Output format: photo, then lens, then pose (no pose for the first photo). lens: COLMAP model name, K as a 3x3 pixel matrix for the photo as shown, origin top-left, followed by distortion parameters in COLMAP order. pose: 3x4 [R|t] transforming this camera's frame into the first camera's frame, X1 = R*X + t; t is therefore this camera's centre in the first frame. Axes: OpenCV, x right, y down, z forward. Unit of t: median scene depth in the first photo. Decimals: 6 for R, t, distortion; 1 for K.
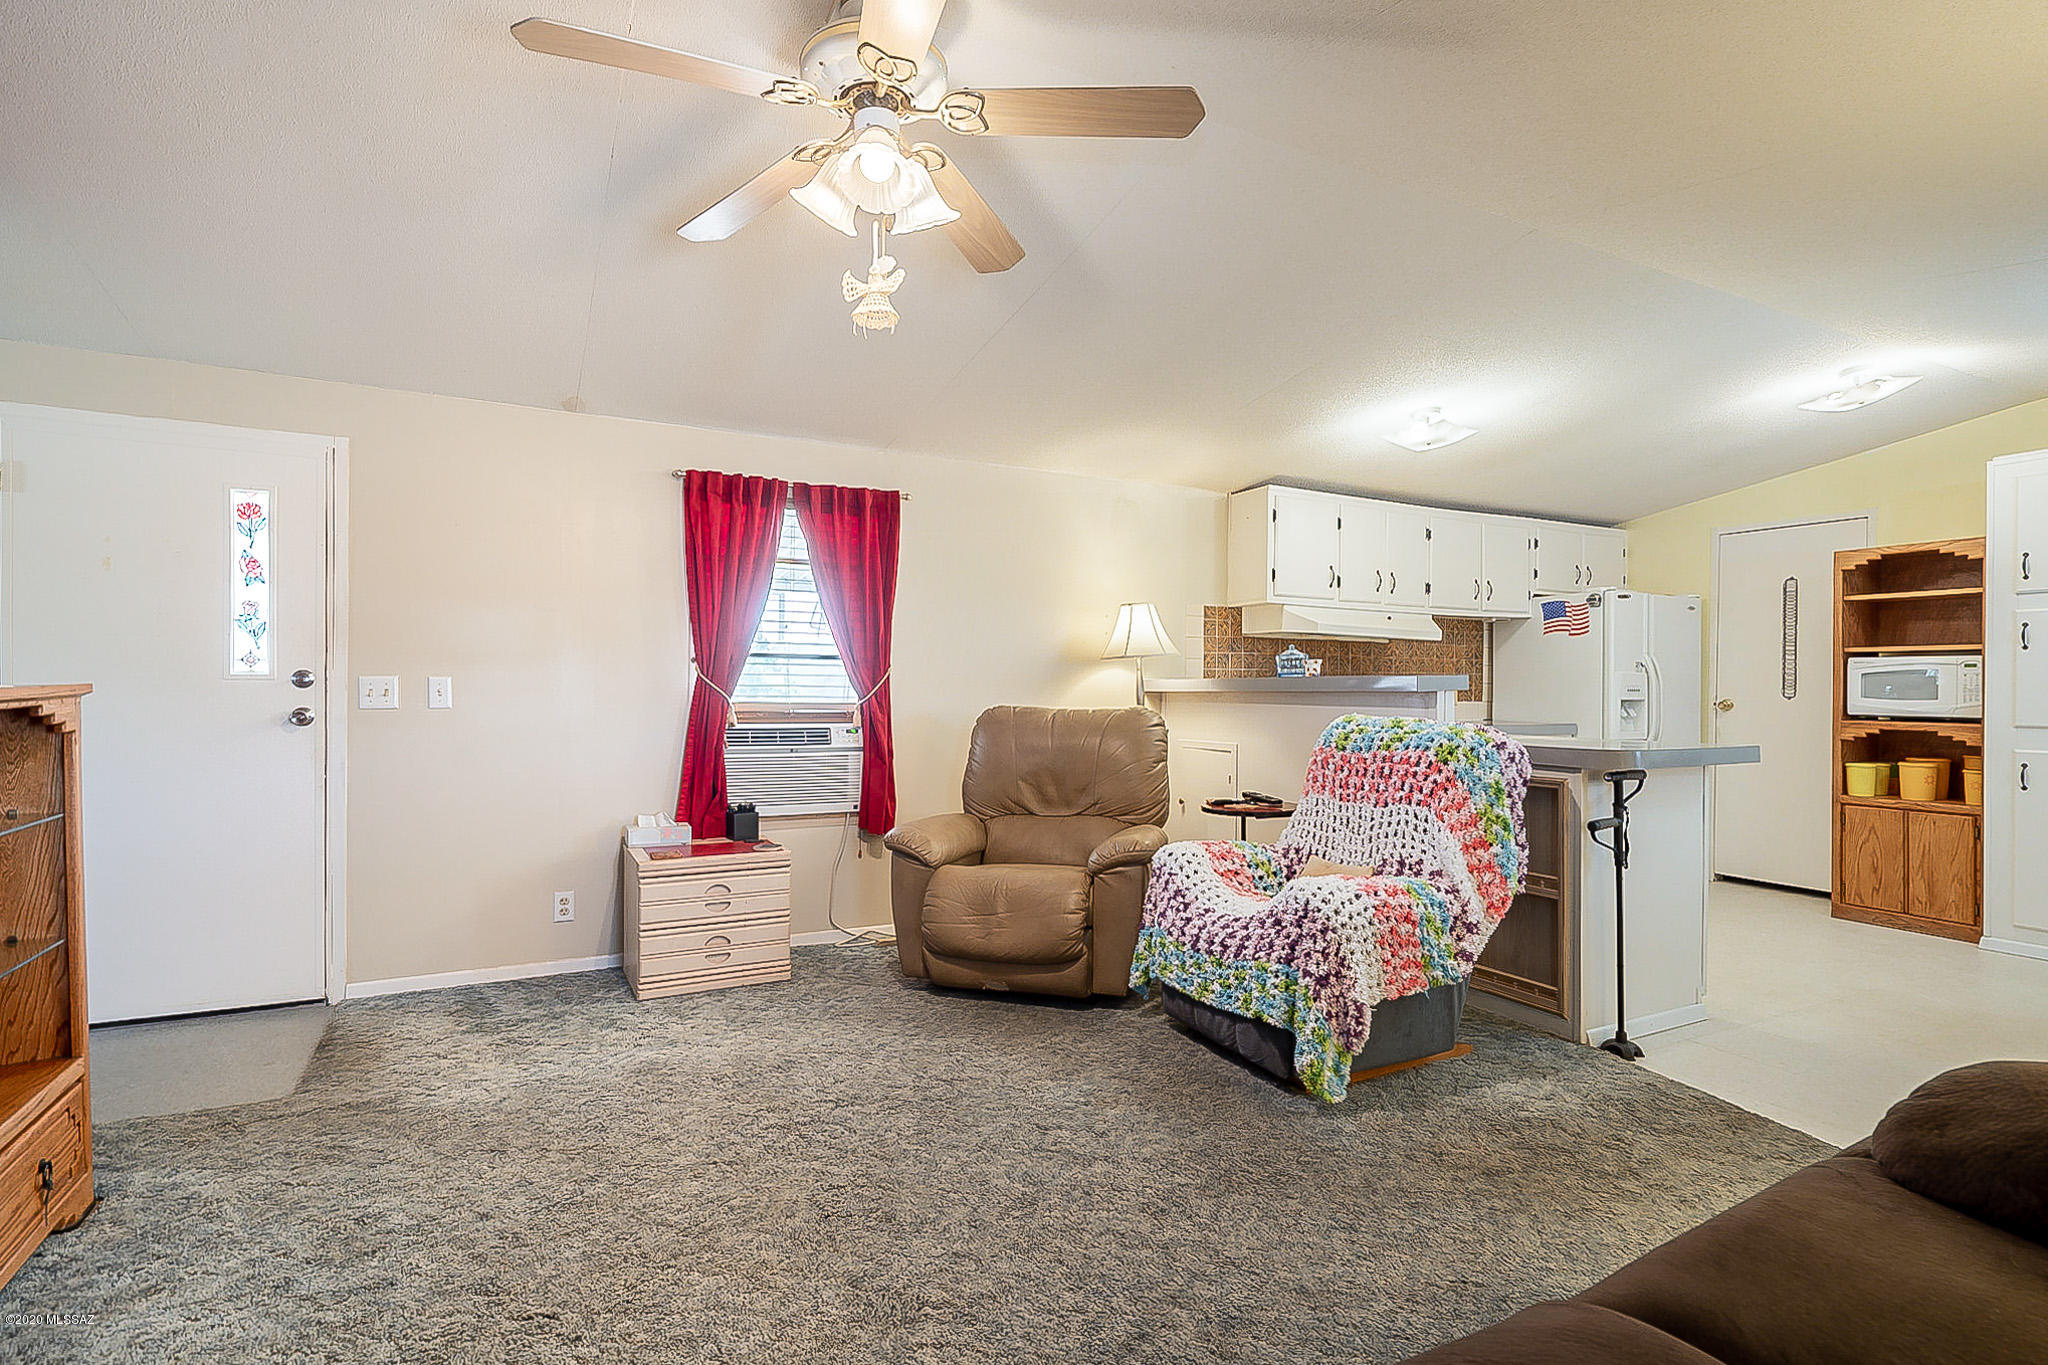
lens RADIAL K [[987.5, 0, 1021.0], [0, 987.5, 693.3], [0, 0, 1]] dist [-0.001690, -0.001513]
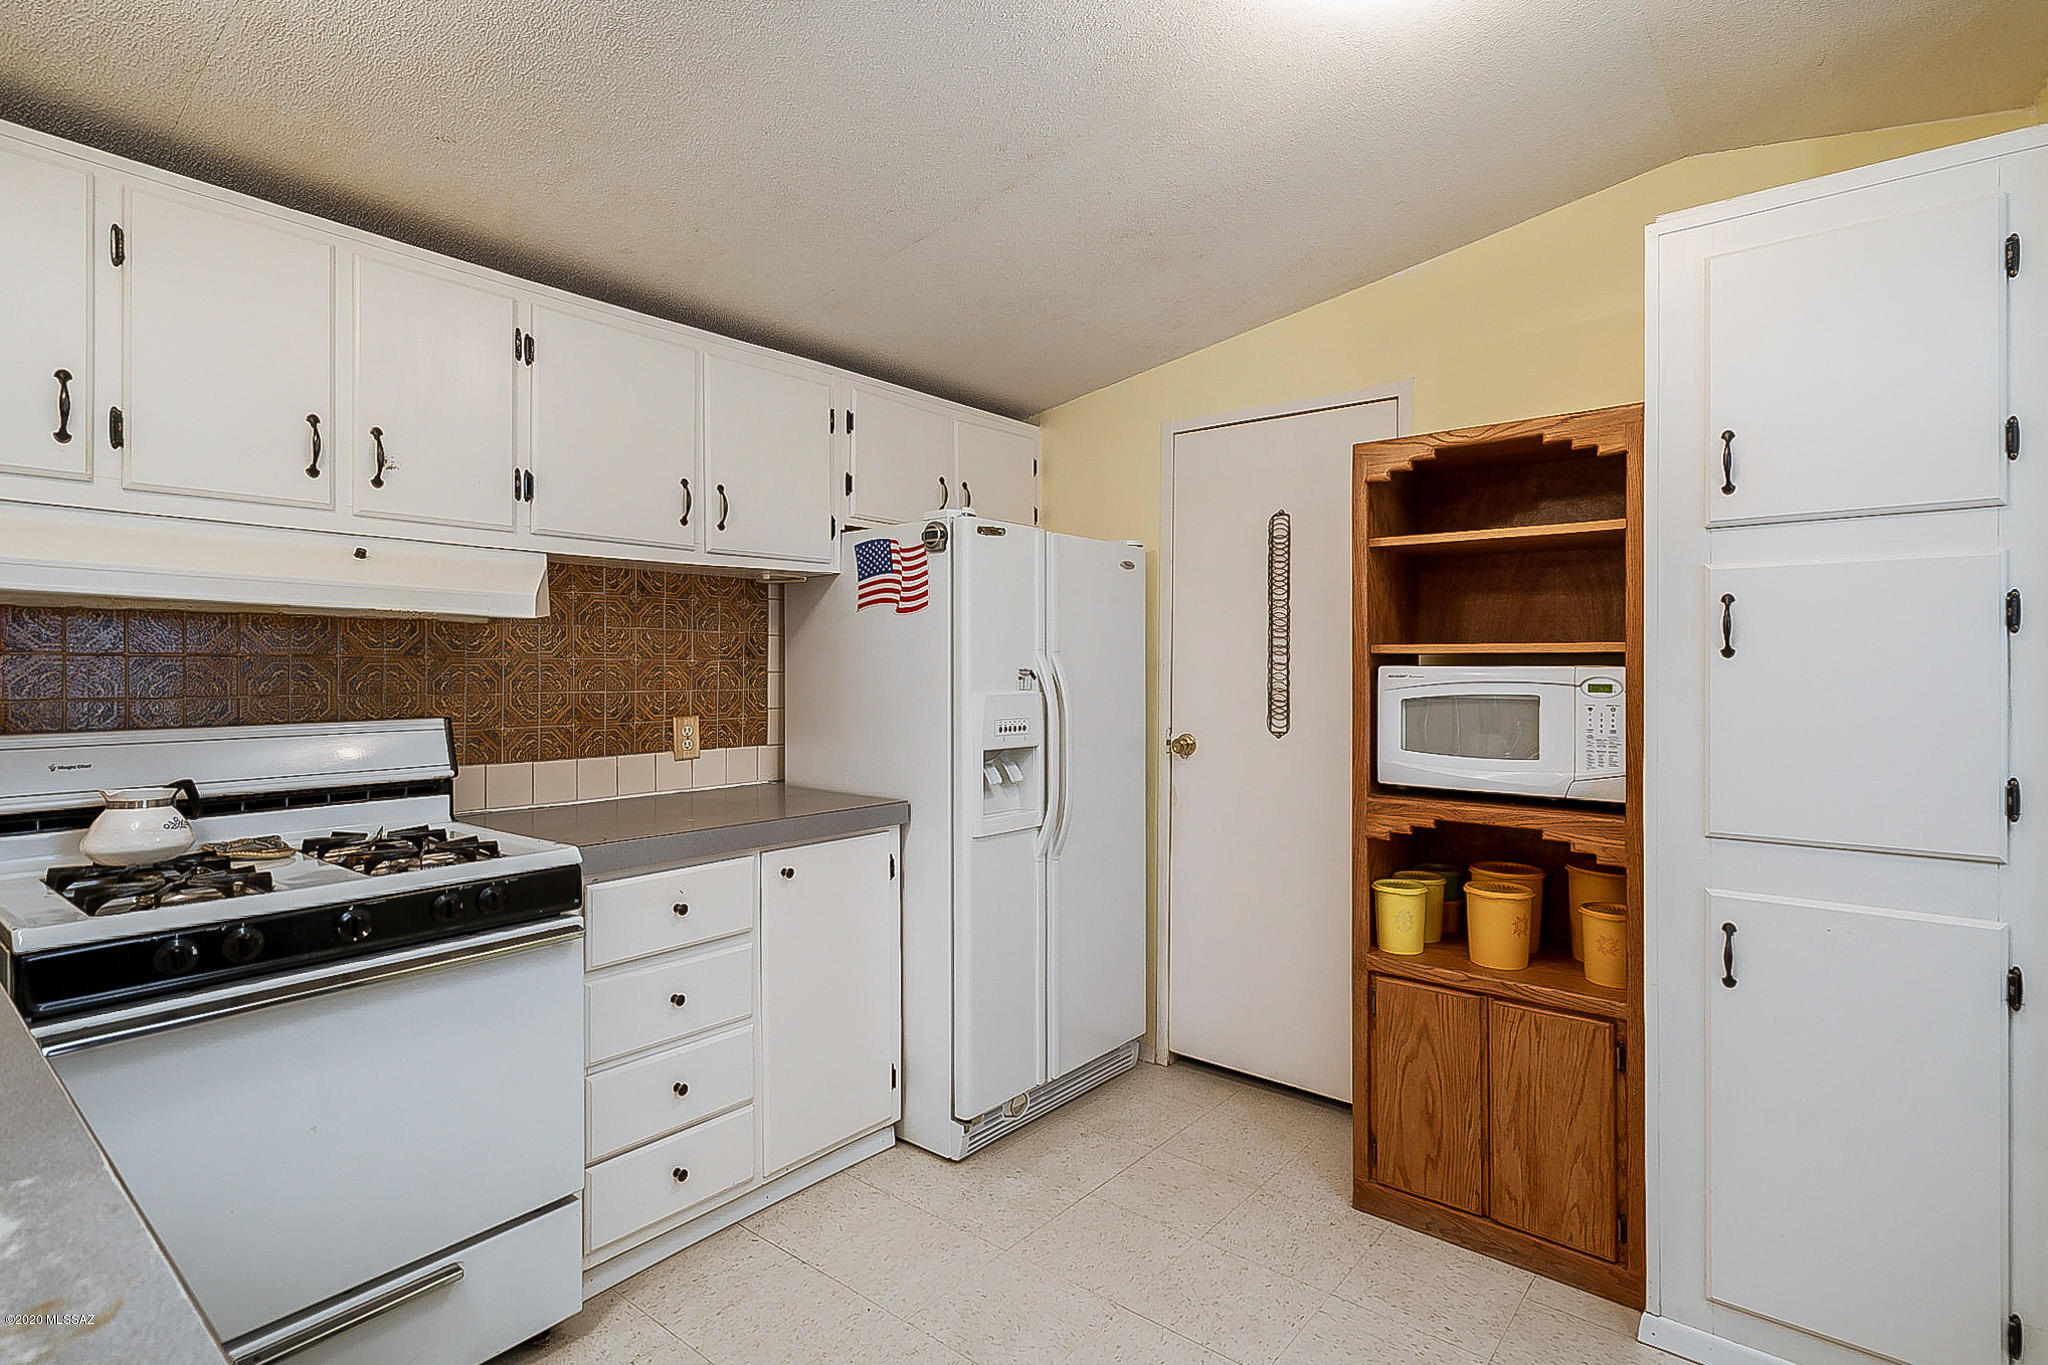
lens RADIAL K [[987.5, 0, 1030.4], [0, 987.5, 670.1], [0, 0, 1]] dist [-0.001690, -0.001513]
pose [[0.915251, -0.007009, 0.402823, 0.493200], [0.007507, 0.999972, 0.000342, -0.035689], [-0.402814, 0.002711, 0.915278, 0.631413]]
